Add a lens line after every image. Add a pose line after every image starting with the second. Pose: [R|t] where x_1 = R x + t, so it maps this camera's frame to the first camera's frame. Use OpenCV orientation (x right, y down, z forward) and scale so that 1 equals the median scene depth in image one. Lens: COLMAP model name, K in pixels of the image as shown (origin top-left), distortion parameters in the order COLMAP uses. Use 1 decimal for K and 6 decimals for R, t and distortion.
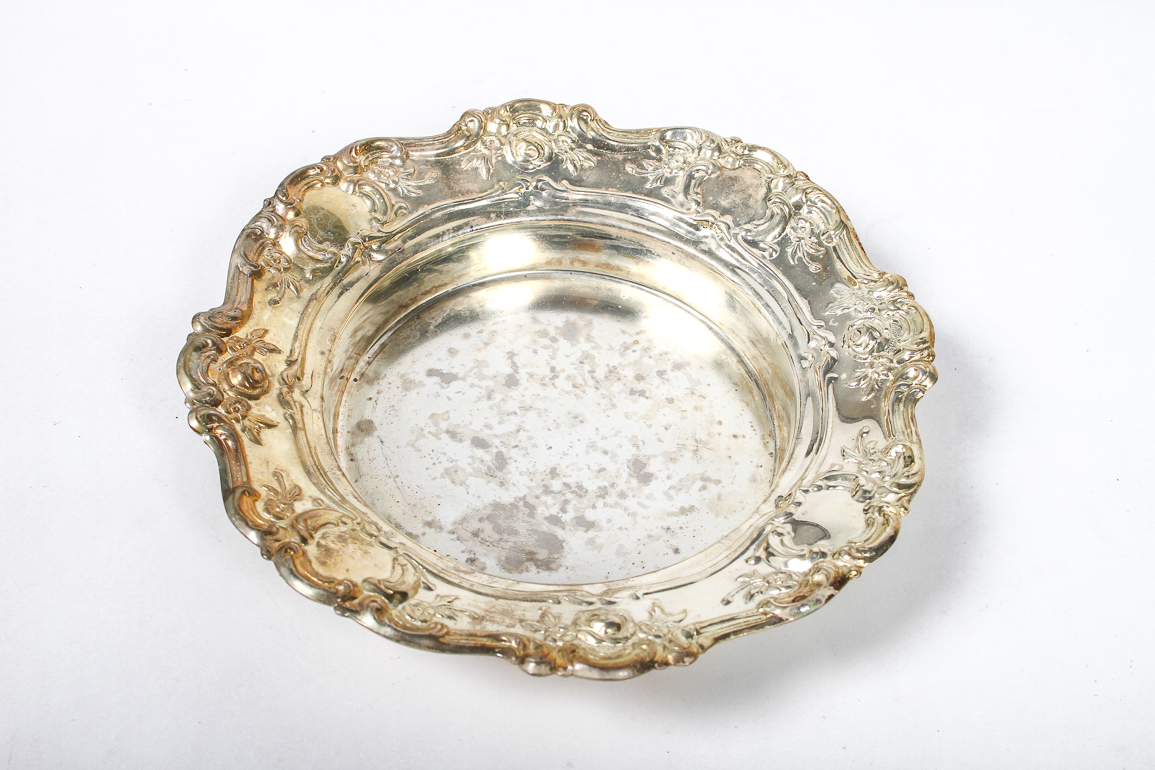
lens RADIAL K [[1764.2, 0, 579.7], [0, 1764.2, 385.8], [0, 0, 1]] dist [-0.261569, 0.000000]
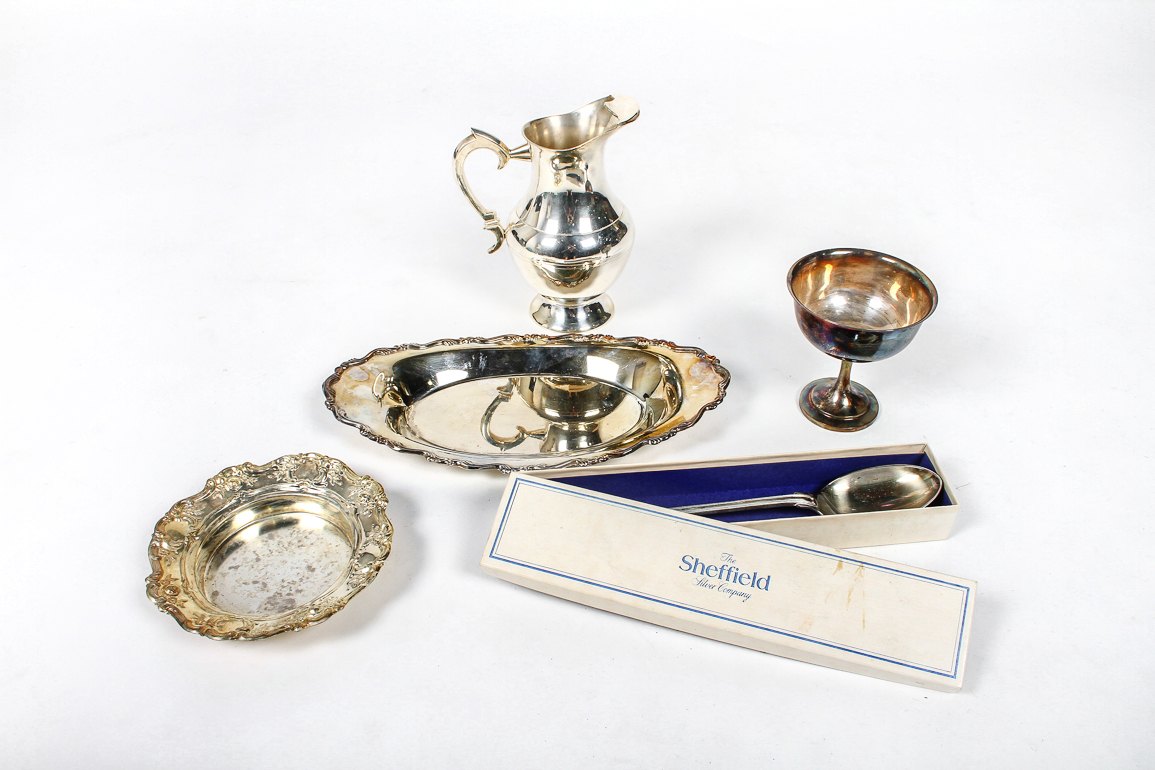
lens RADIAL K [[968.1, 0, 575.3], [0, 968.1, 388.4], [0, 0, 1]] dist [-0.105644, 0.041470]
pose [[0.874725, -0.354314, 0.330632, -0.001122], [0.403488, 0.910357, -0.091910, 0.100264], [-0.268428, 0.213802, 0.939274, -0.709198]]
